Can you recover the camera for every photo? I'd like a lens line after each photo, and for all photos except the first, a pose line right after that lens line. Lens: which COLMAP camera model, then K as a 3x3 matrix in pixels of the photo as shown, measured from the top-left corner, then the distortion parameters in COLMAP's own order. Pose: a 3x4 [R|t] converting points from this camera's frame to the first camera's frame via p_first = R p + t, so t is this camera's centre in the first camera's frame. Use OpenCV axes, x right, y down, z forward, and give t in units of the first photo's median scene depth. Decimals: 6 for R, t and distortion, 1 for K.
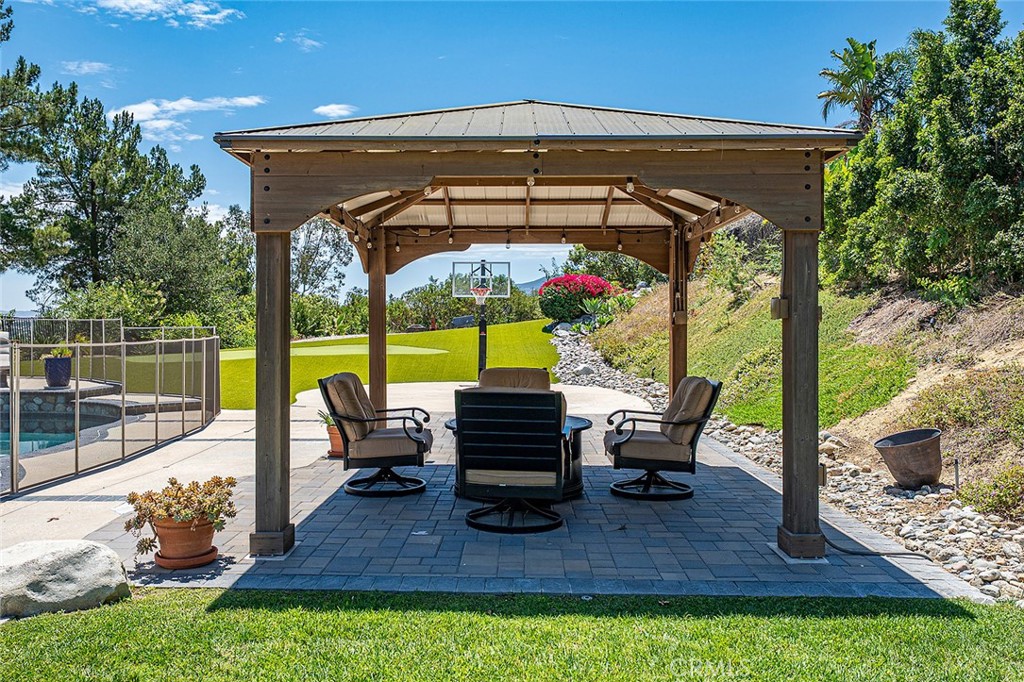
lens RADIAL K [[836.1, 0, 514.1], [0, 836.1, 344.7], [0, 0, 1]] dist [0.012946, 0.008333]
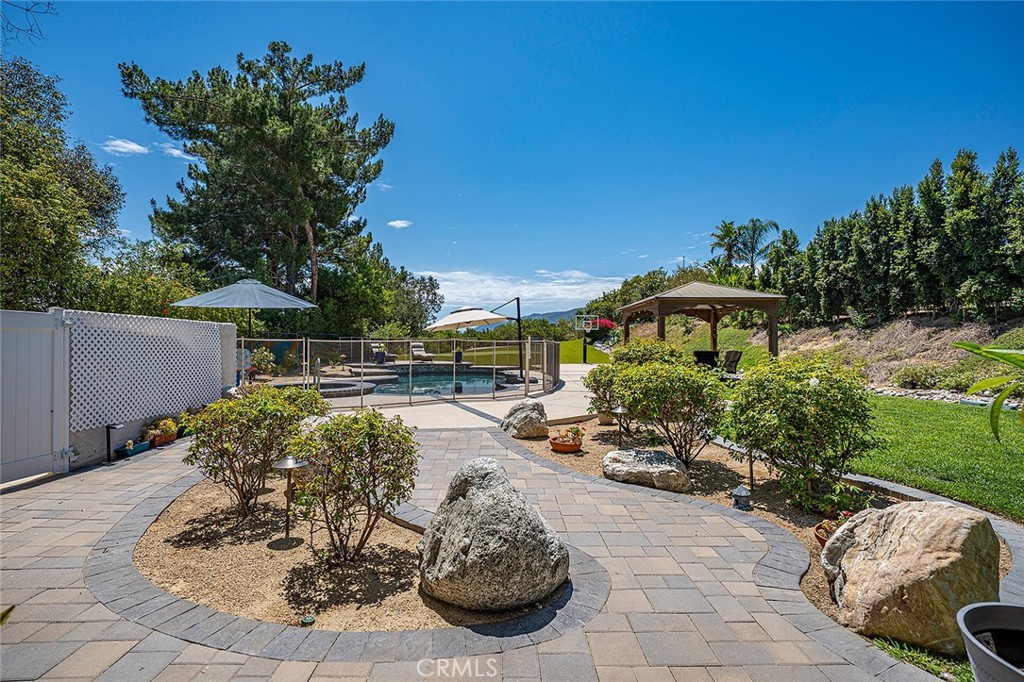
lens RADIAL K [[478.7, 0, 509.5], [0, 478.7, 340.0], [0, 0, 1]] dist [-0.002596, -0.000087]
pose [[0.999673, -0.001644, 0.025526, -0.068435], [0.002495, 0.999442, -0.033322, 0.004711], [-0.025457, 0.033374, 0.999119, -0.093235]]
